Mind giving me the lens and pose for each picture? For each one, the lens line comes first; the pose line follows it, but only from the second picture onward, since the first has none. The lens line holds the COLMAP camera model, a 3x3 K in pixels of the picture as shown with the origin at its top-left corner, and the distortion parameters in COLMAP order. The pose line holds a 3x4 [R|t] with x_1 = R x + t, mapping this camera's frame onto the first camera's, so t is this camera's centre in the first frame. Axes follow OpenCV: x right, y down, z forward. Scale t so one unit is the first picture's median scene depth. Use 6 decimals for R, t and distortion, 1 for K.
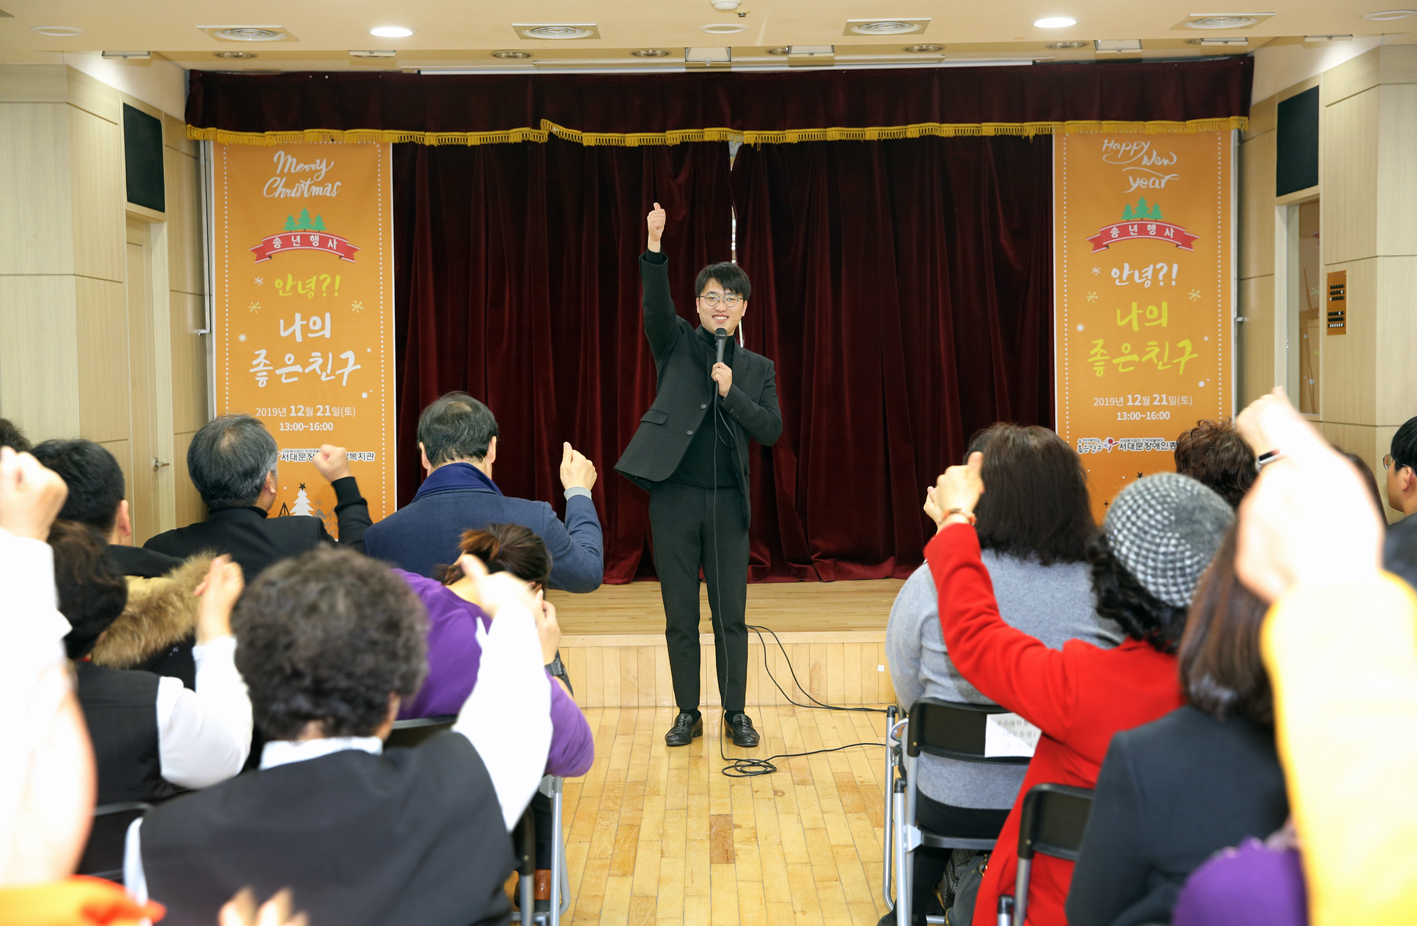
lens RADIAL K [[2080.6, 0, 708.5], [0, 2080.6, 463.0], [0, 0, 1]] dist [0.083875, 0.060119]
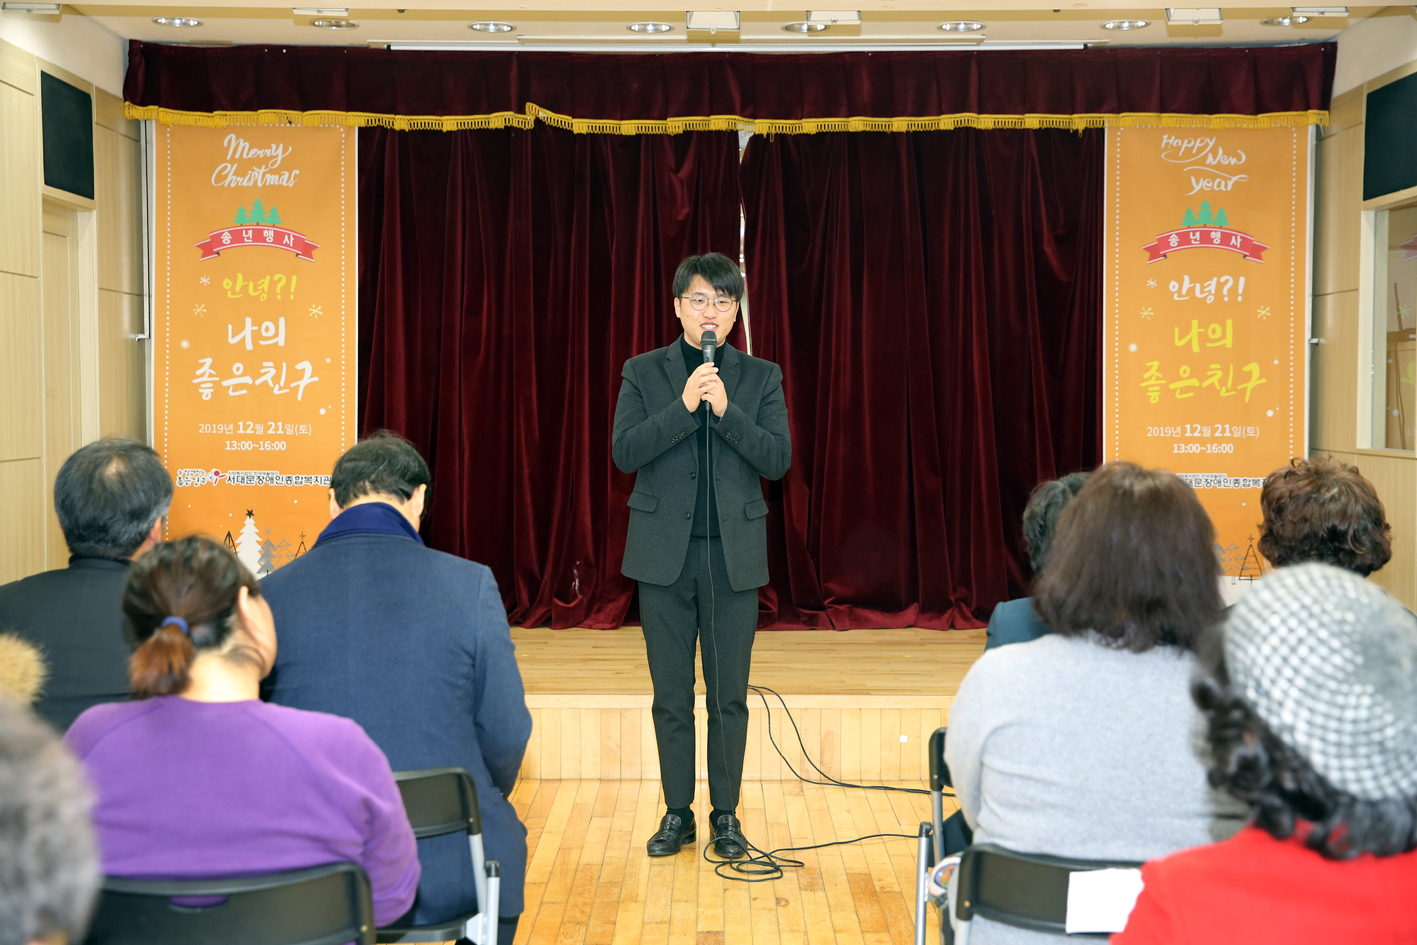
lens RADIAL K [[2010.0, 0, 708.5], [0, 2010.0, 472.5], [0, 0, 1]] dist [0.097971, 0.026684]
pose [[0.999849, 0.015882, -0.007123, 0.005560], [-0.015906, 0.999868, -0.003402, -0.006226], [0.007068, 0.003515, 0.999969, 0.144894]]
